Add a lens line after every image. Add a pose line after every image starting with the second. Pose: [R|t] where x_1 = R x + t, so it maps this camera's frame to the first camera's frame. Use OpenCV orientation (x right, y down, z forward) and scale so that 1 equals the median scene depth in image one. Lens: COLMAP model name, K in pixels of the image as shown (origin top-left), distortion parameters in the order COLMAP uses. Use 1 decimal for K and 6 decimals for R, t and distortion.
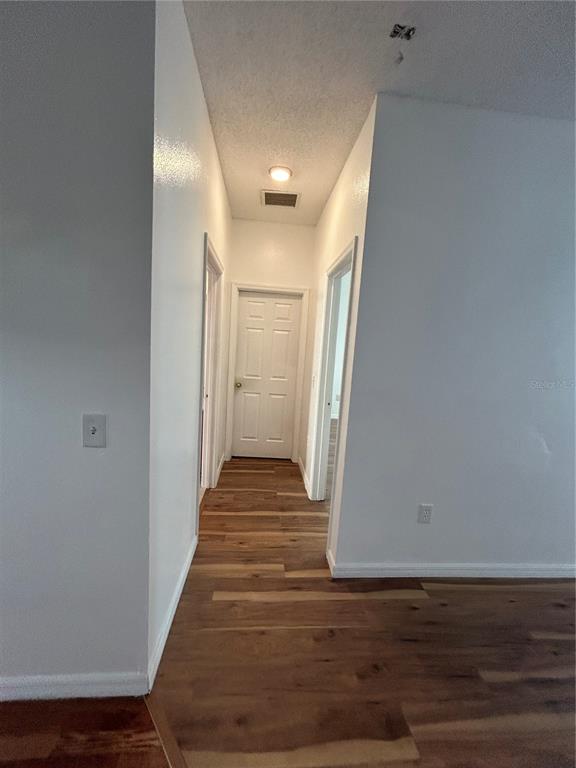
lens RADIAL K [[311.0, 0, 288.0], [0, 311.0, 384.0], [0, 0, 1]] dist [0.004066, 0.001127]
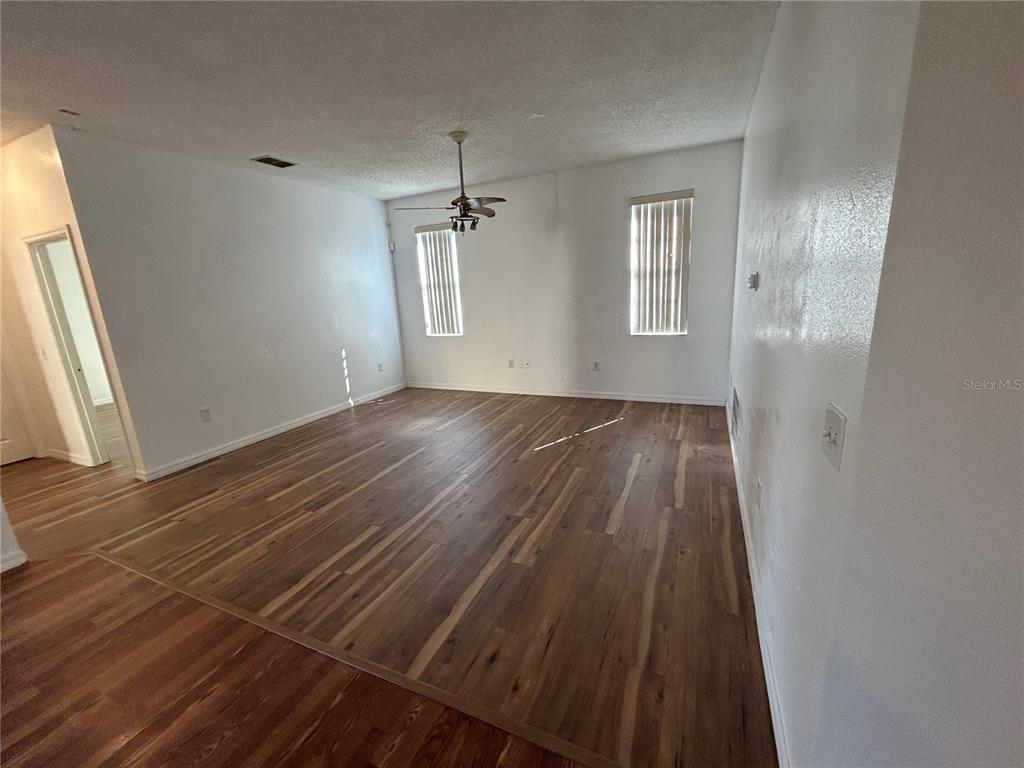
lens RADIAL K [[414.6, 0, 512.0], [0, 414.6, 384.0], [0, 0, 1]] dist [0.004066, 0.001127]
pose [[0.483037, -0.284521, 0.828084, -0.470199], [0.182758, 0.957664, 0.222438, 0.089845], [-0.856315, 0.043893, 0.514585, -1.312107]]
